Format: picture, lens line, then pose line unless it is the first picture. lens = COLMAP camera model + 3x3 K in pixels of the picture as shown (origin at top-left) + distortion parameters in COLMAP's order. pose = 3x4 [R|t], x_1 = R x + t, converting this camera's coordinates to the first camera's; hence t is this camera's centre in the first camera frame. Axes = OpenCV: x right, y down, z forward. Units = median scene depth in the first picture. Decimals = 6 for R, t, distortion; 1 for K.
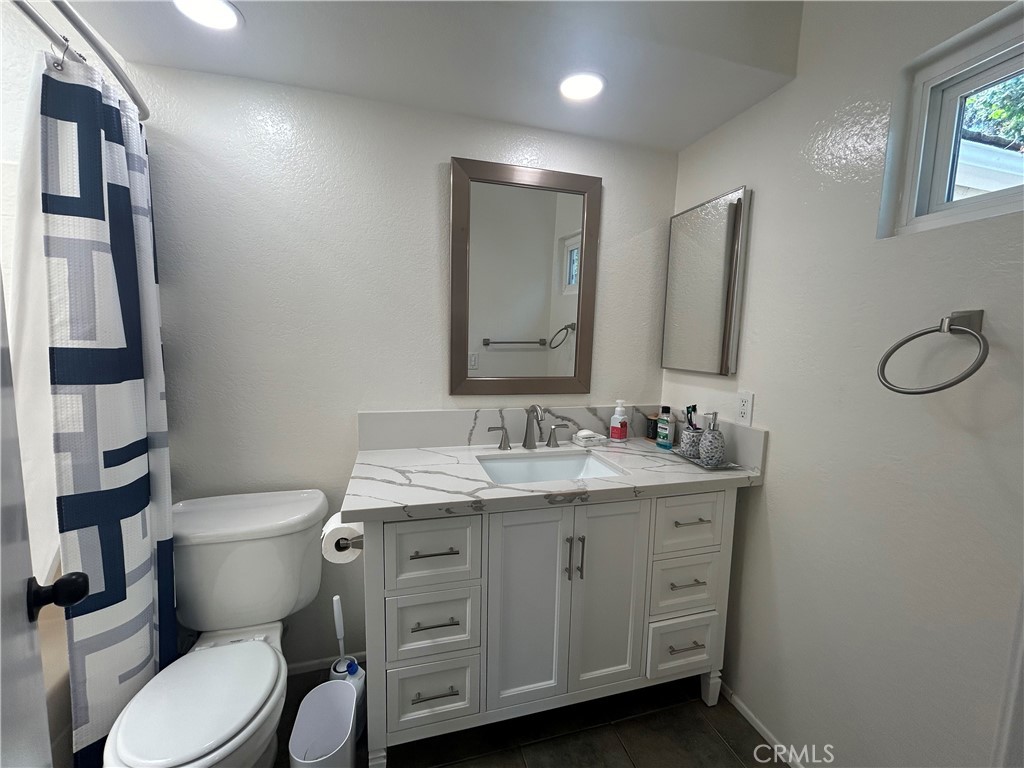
lens RADIAL K [[413.7, 0, 509.9], [0, 413.7, 386.0], [0, 0, 1]] dist [-0.000941, 0.000796]
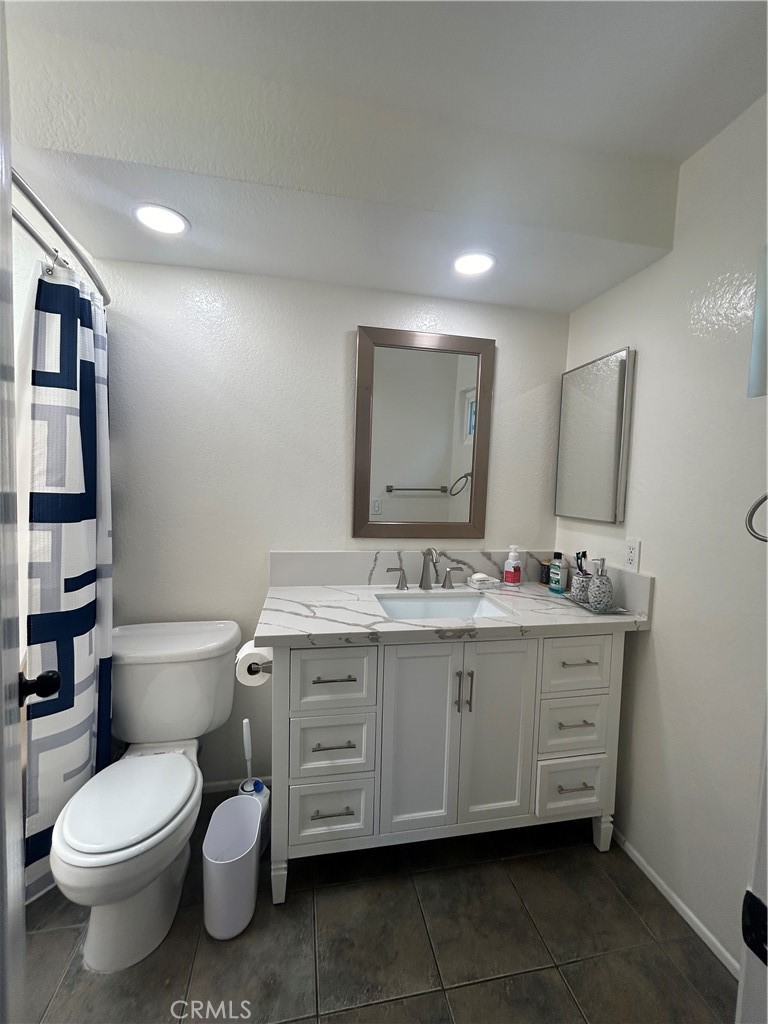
lens RADIAL K [[413.7, 0, 384.0], [0, 413.7, 512.0], [0, 0, 1]] dist [-0.000941, 0.000796]
pose [[0.996772, 0.012792, -0.079257, 0.029431], [-0.016475, 0.998806, -0.045996, 0.003636], [0.078574, 0.047153, 0.995792, -0.105343]]
